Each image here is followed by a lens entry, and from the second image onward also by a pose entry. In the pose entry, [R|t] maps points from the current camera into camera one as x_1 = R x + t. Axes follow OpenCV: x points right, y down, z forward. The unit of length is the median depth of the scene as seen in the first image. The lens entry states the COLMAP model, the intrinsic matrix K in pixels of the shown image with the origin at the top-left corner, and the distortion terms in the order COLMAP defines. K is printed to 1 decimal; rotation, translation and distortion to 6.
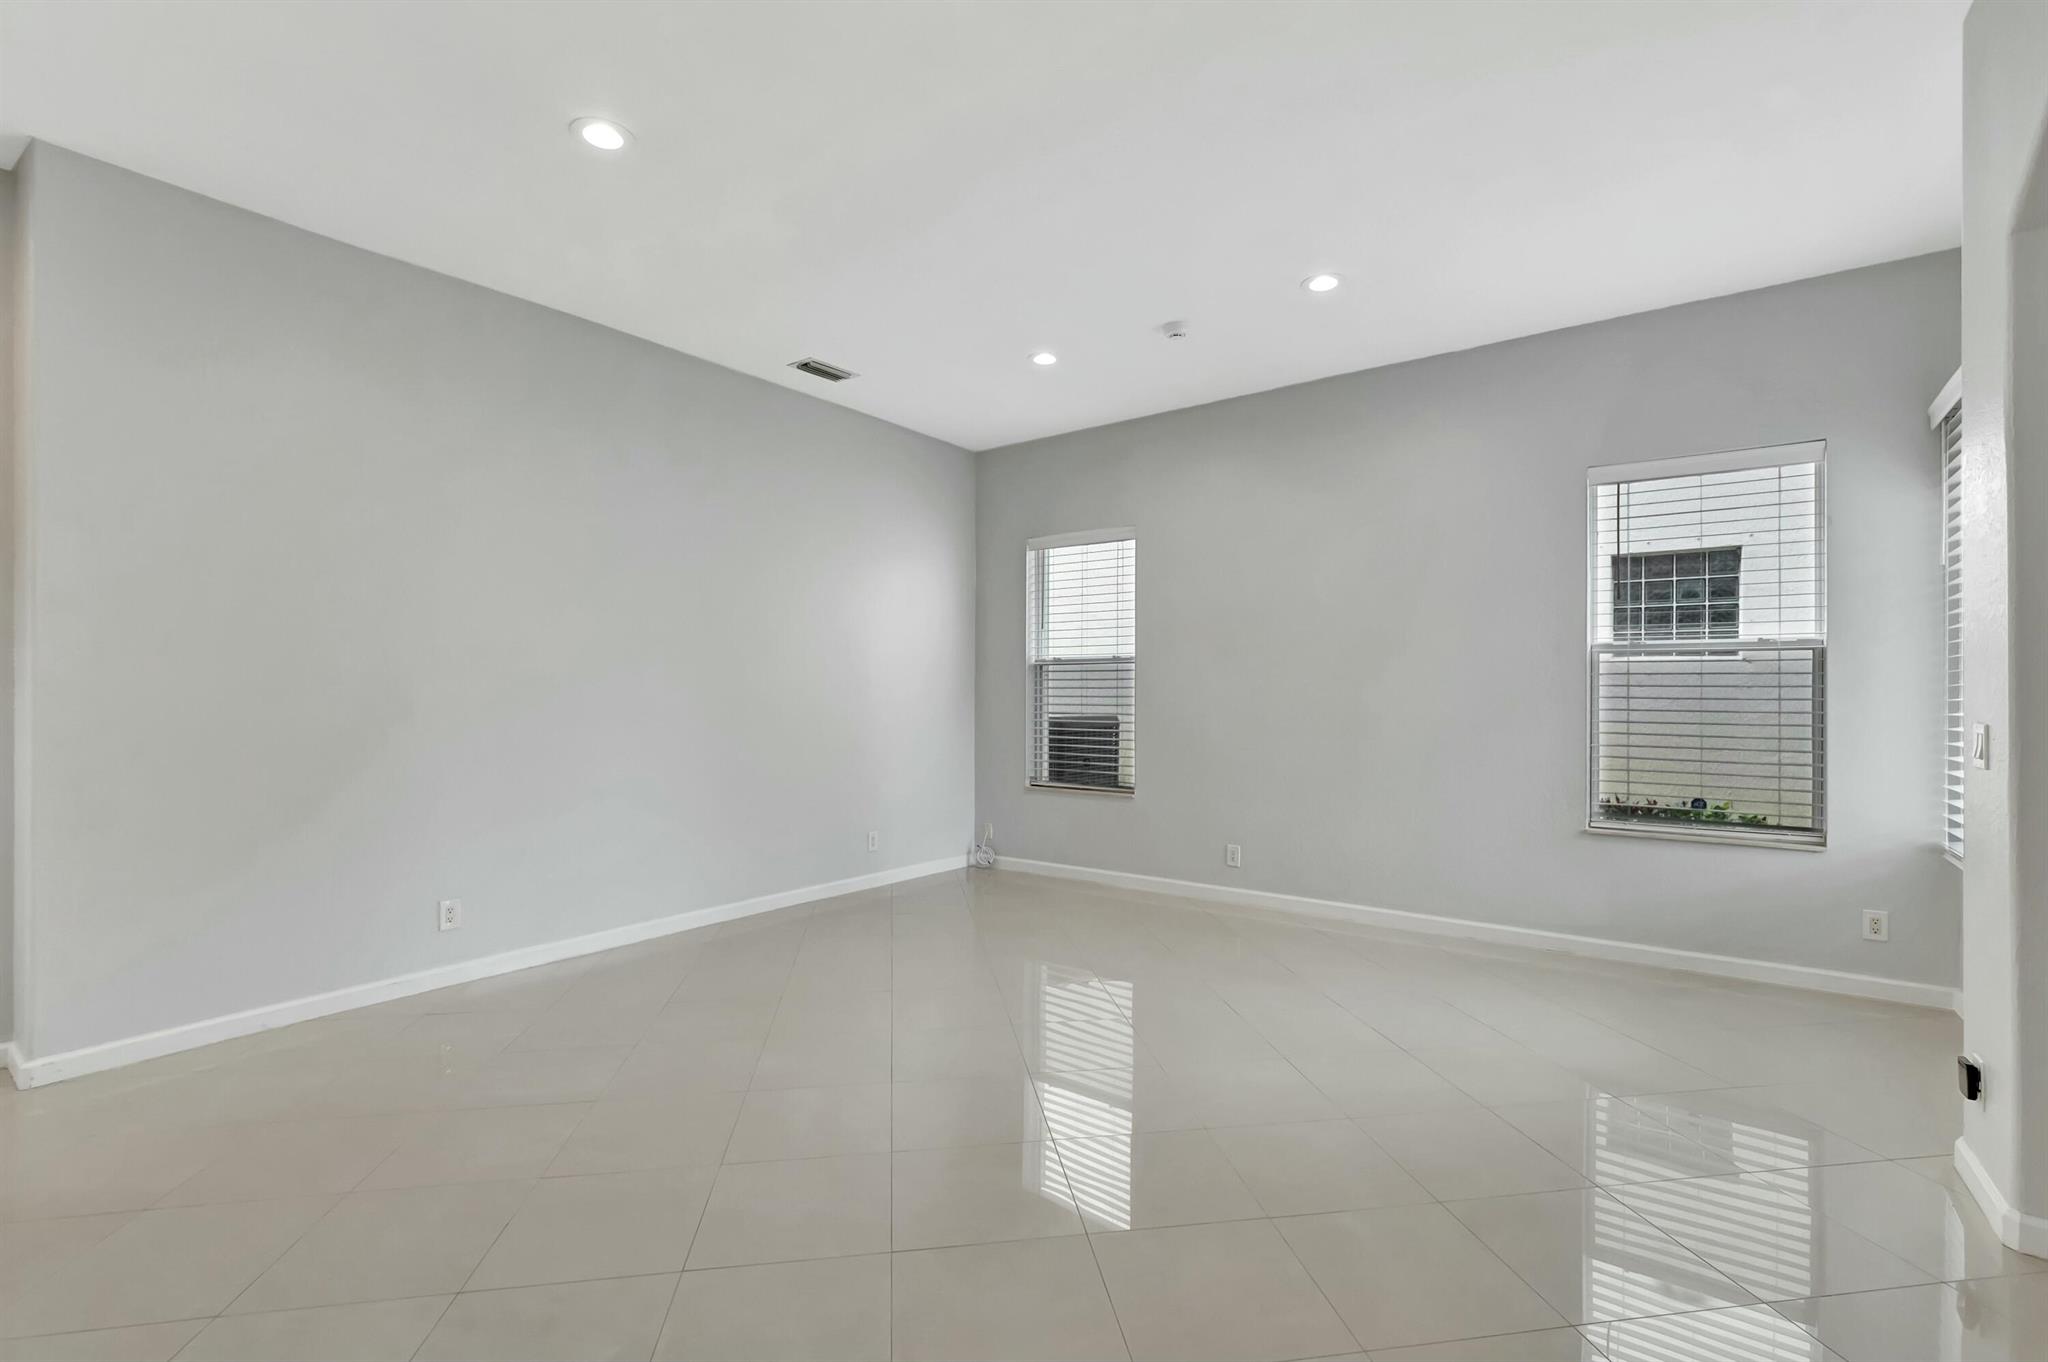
lens RADIAL K [[901.3, 0, 1027.7], [0, 901.3, 695.5], [0, 0, 1]] dist [-0.001102, 0.000222]
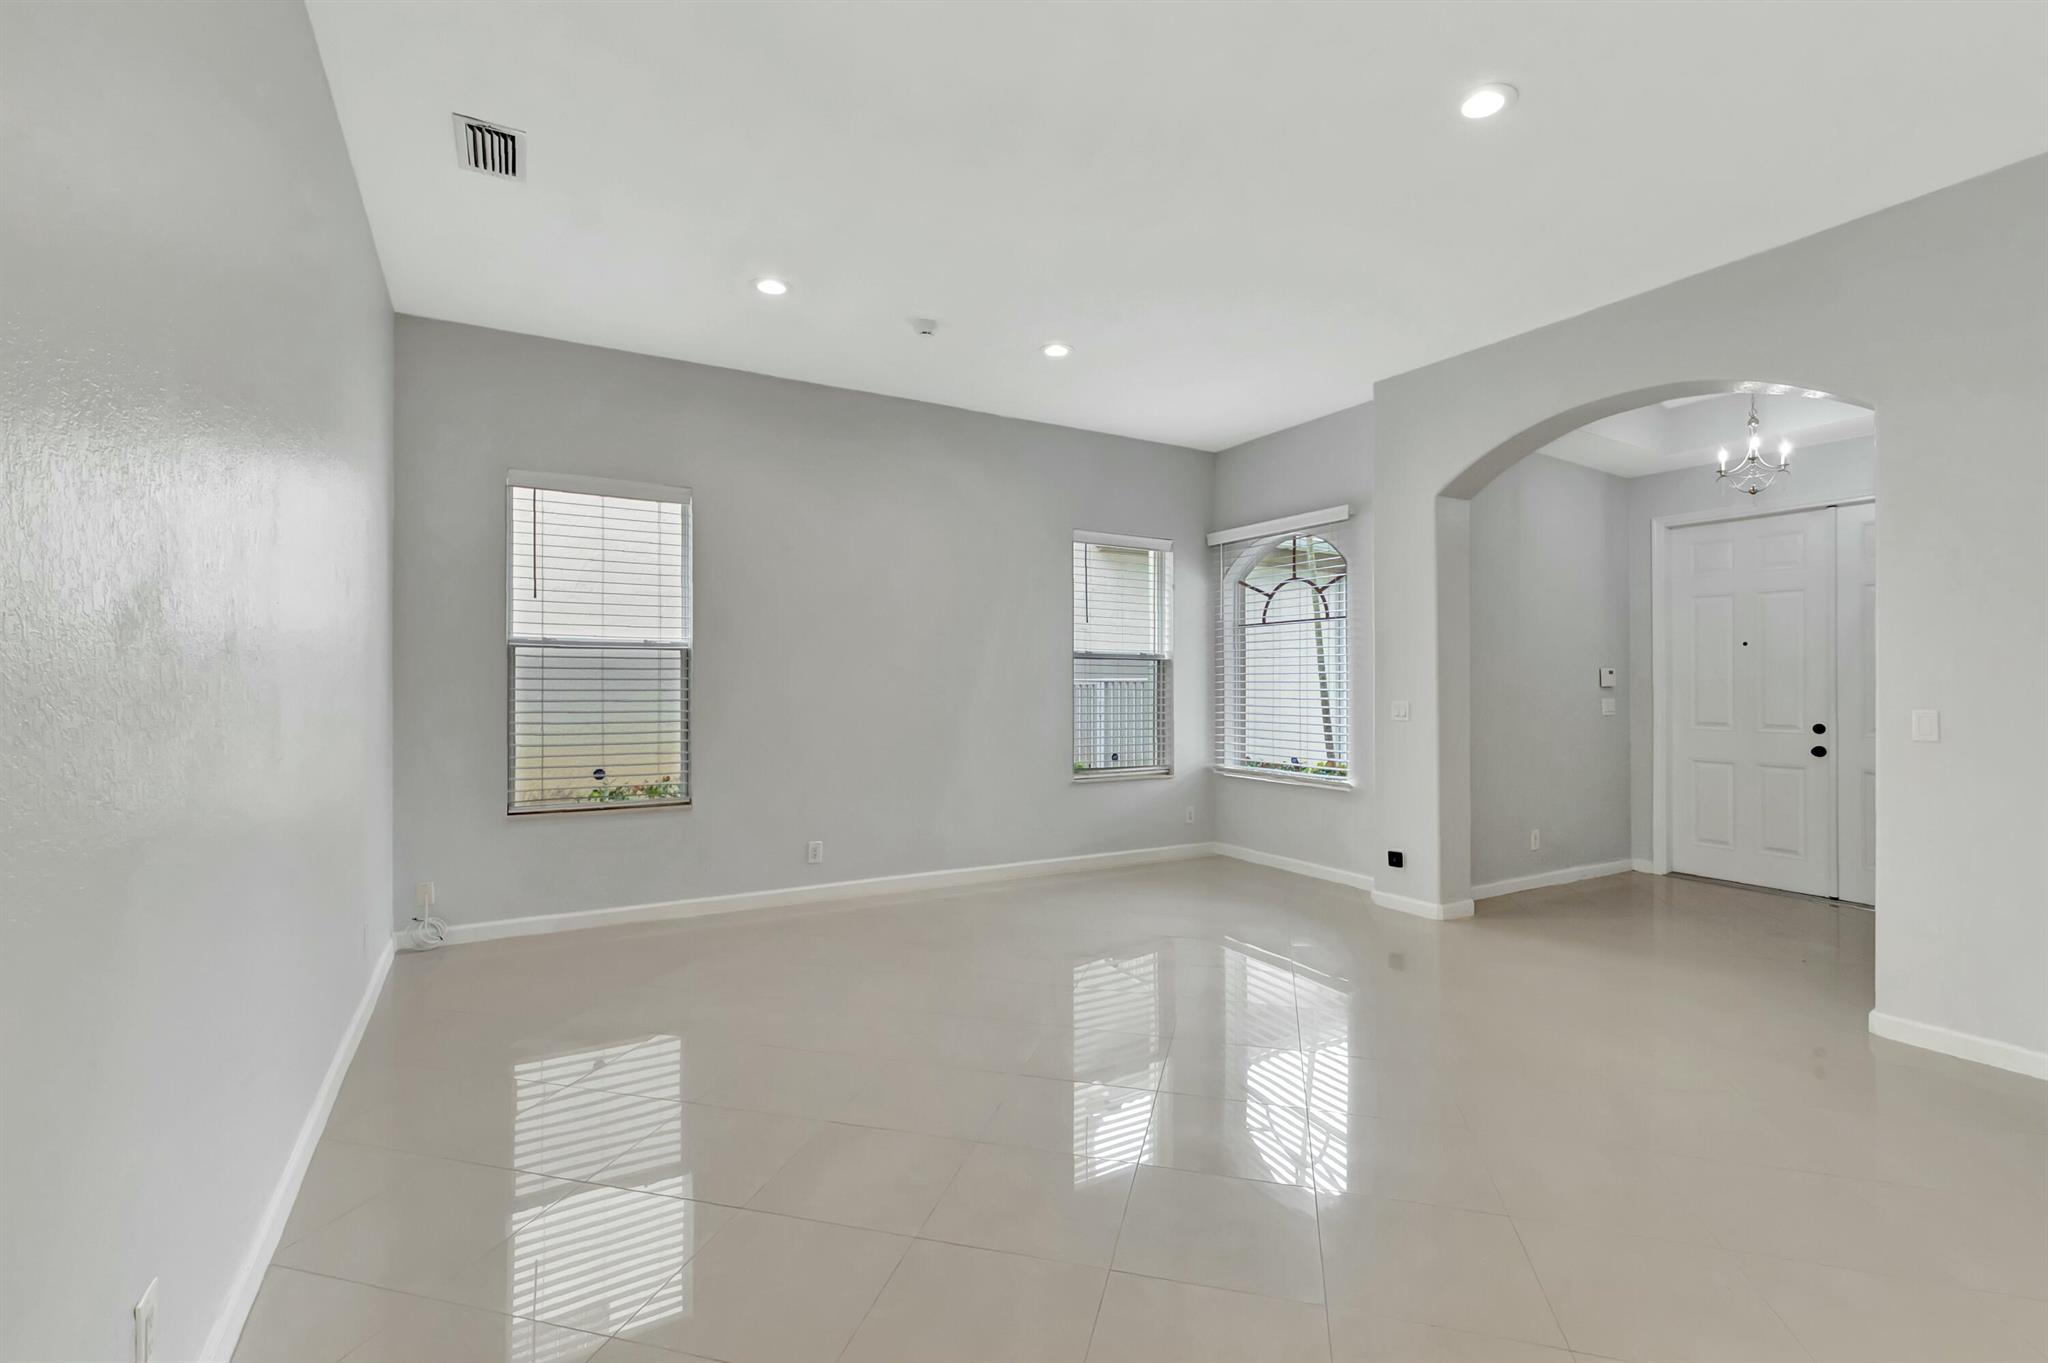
lens RADIAL K [[897.5, 0, 1024.5], [0, 897.5, 686.4], [0, 0, 1]] dist [-0.075482, 0.011996]
pose [[0.390347, 0.000020, 0.920668, -0.499065], [0.000770, 1.000000, -0.000348, -0.001379], [-0.920667, 0.000844, 0.390347, 0.365288]]
